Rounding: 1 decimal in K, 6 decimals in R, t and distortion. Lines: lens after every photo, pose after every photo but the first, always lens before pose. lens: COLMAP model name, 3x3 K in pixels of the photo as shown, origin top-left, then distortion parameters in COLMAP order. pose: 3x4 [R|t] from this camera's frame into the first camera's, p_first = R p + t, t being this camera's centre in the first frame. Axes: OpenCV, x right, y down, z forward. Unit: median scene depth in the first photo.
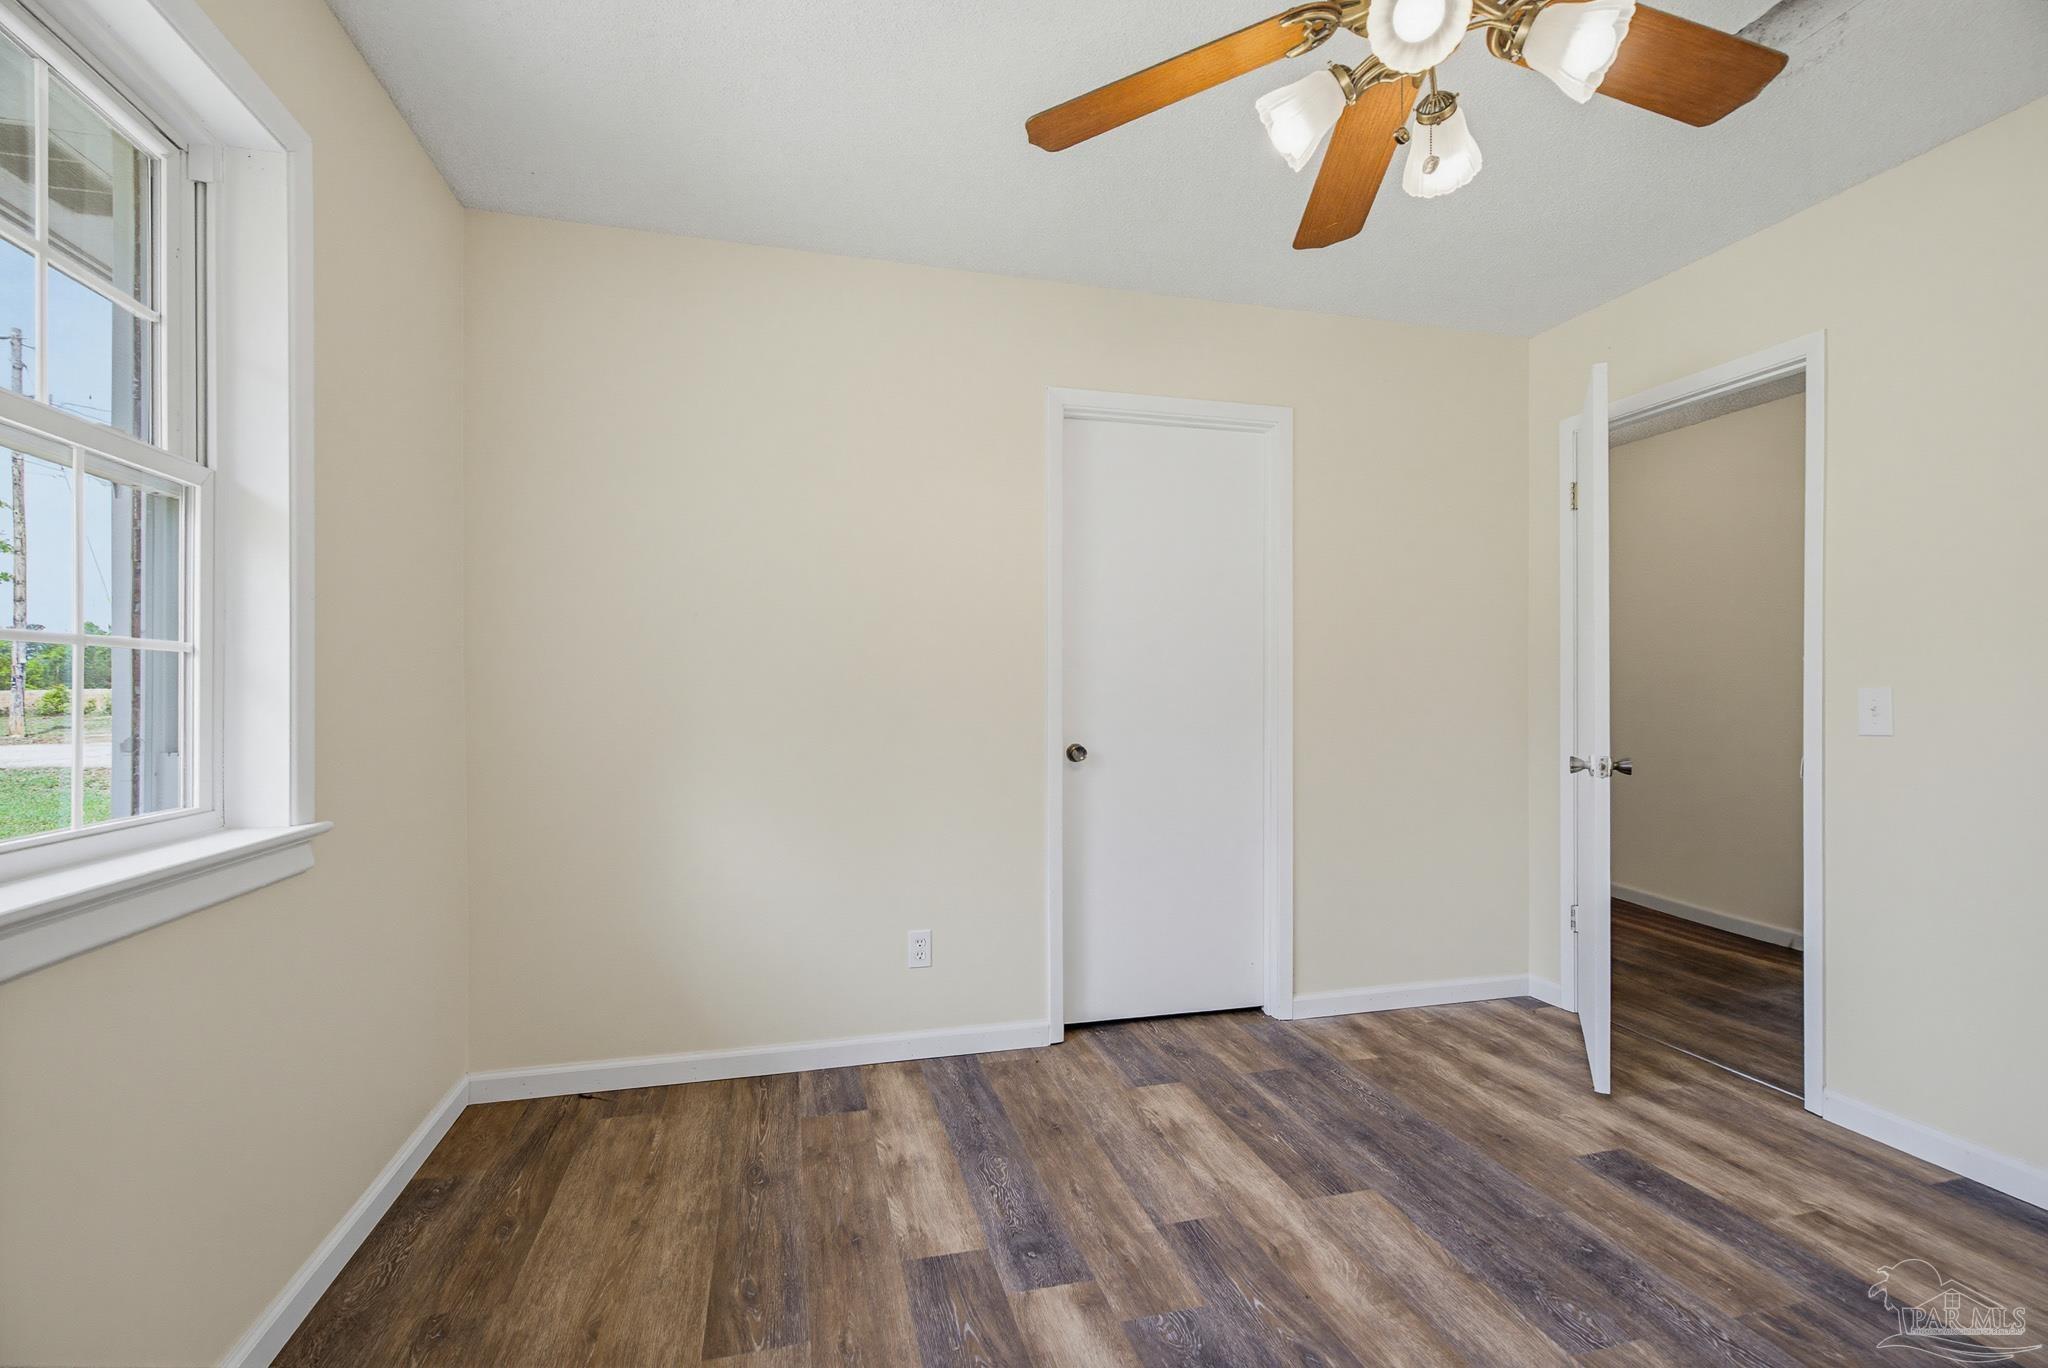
lens RADIAL K [[921.6, 0, 1070.7], [0, 921.6, 687.2], [0, 0, 1]] dist [-0.001479, -0.000359]
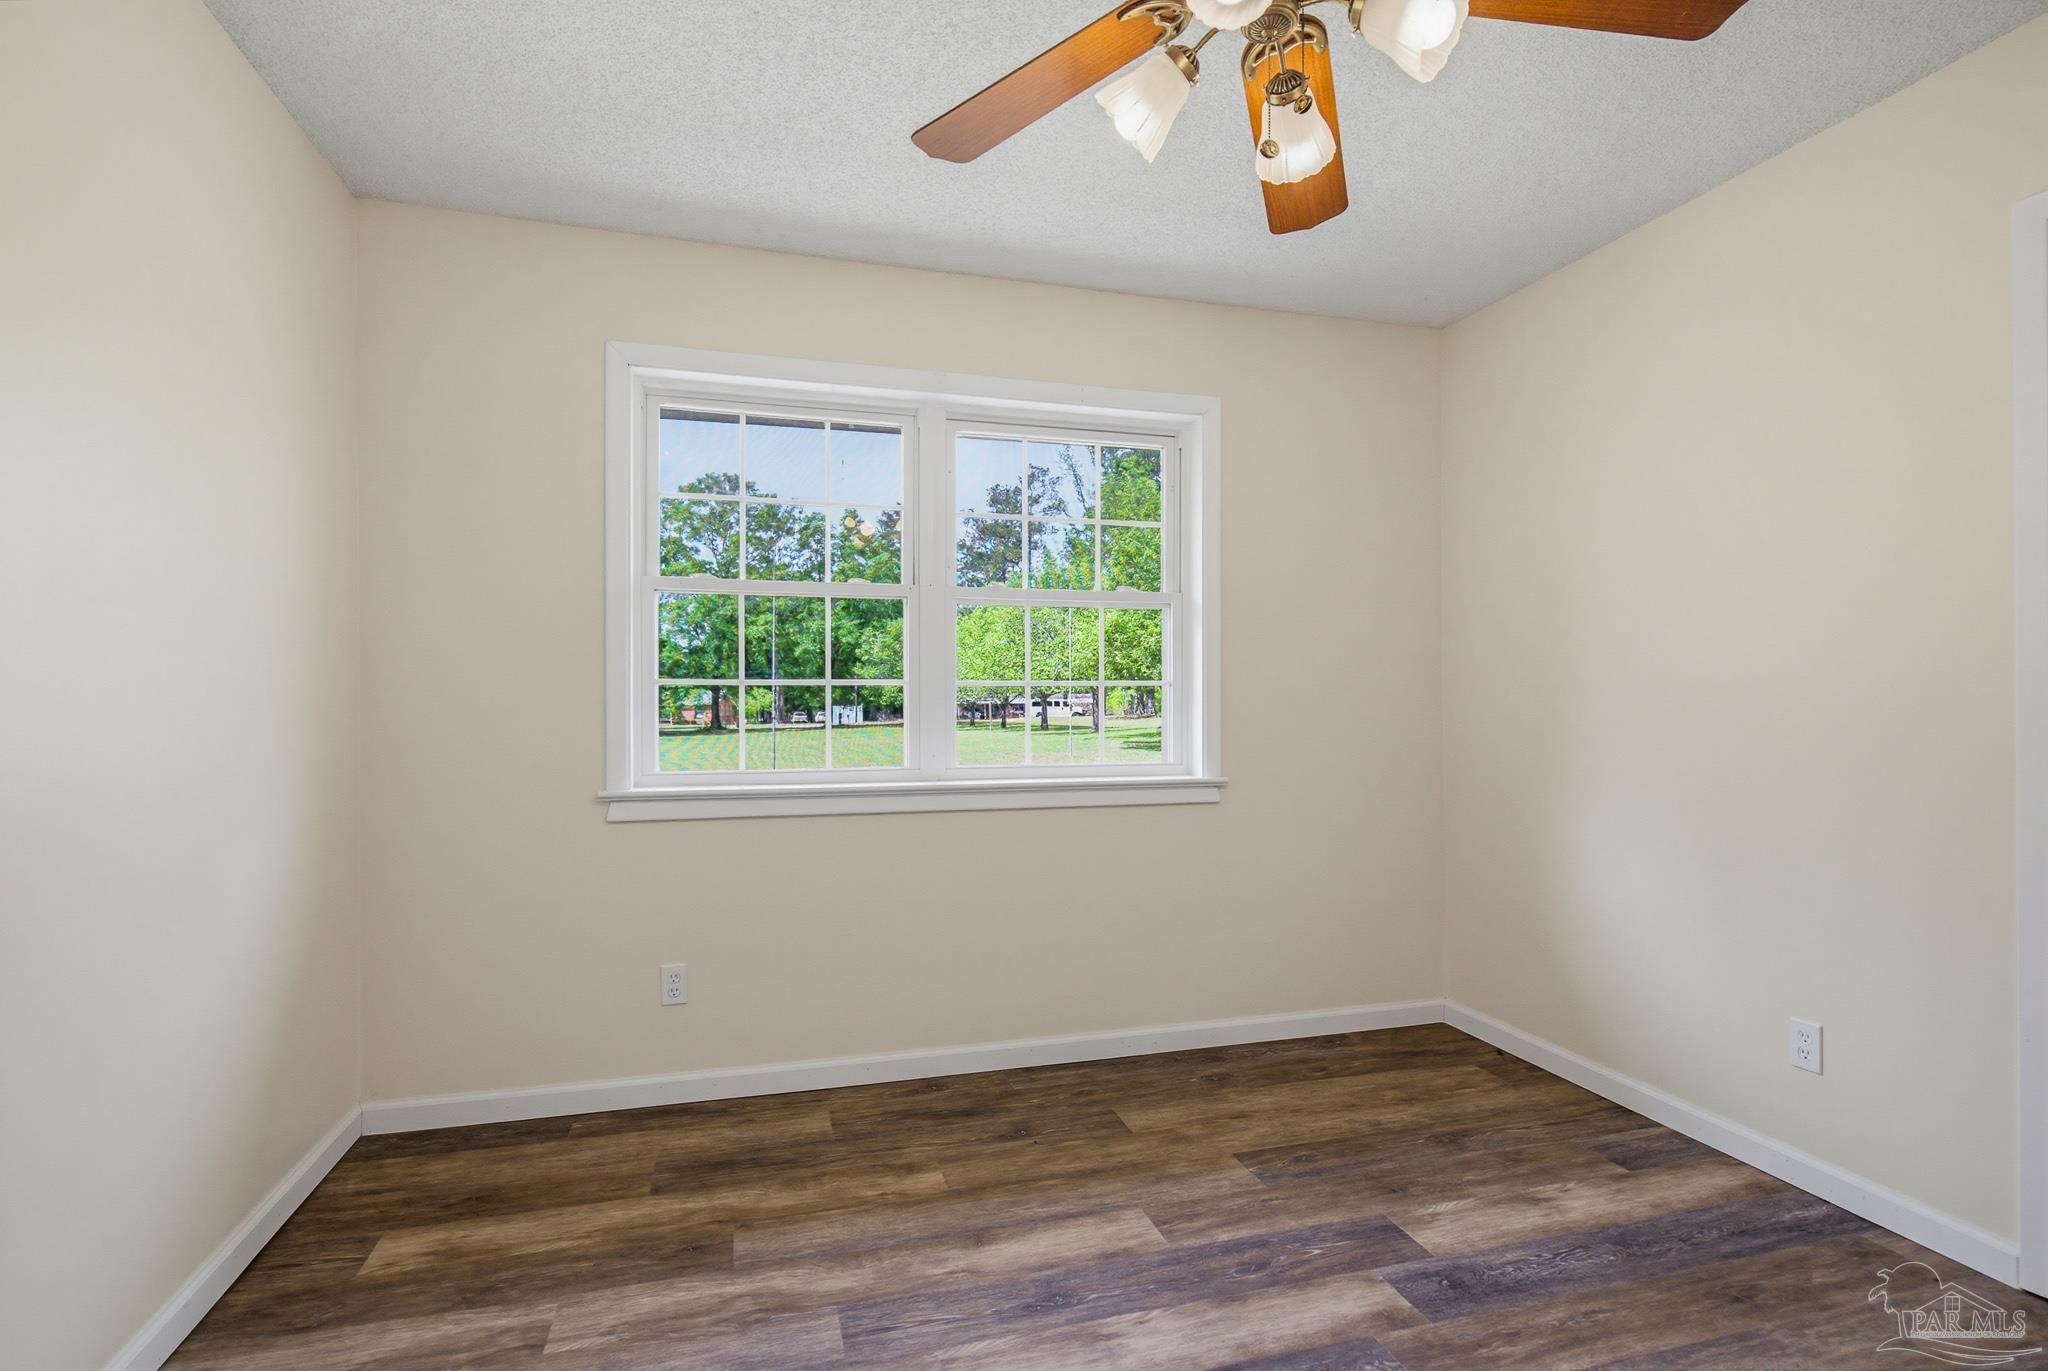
lens RADIAL K [[1051.8, 0, 1044.9], [0, 1051.8, 695.1], [0, 0, 1]] dist [0.000012, 0.000719]
pose [[0.003251, 0.000804, -0.999994, 0.973161], [0.007122, 0.999974, 0.000827, -0.012944], [0.999969, -0.007125, 0.003245, 0.519425]]
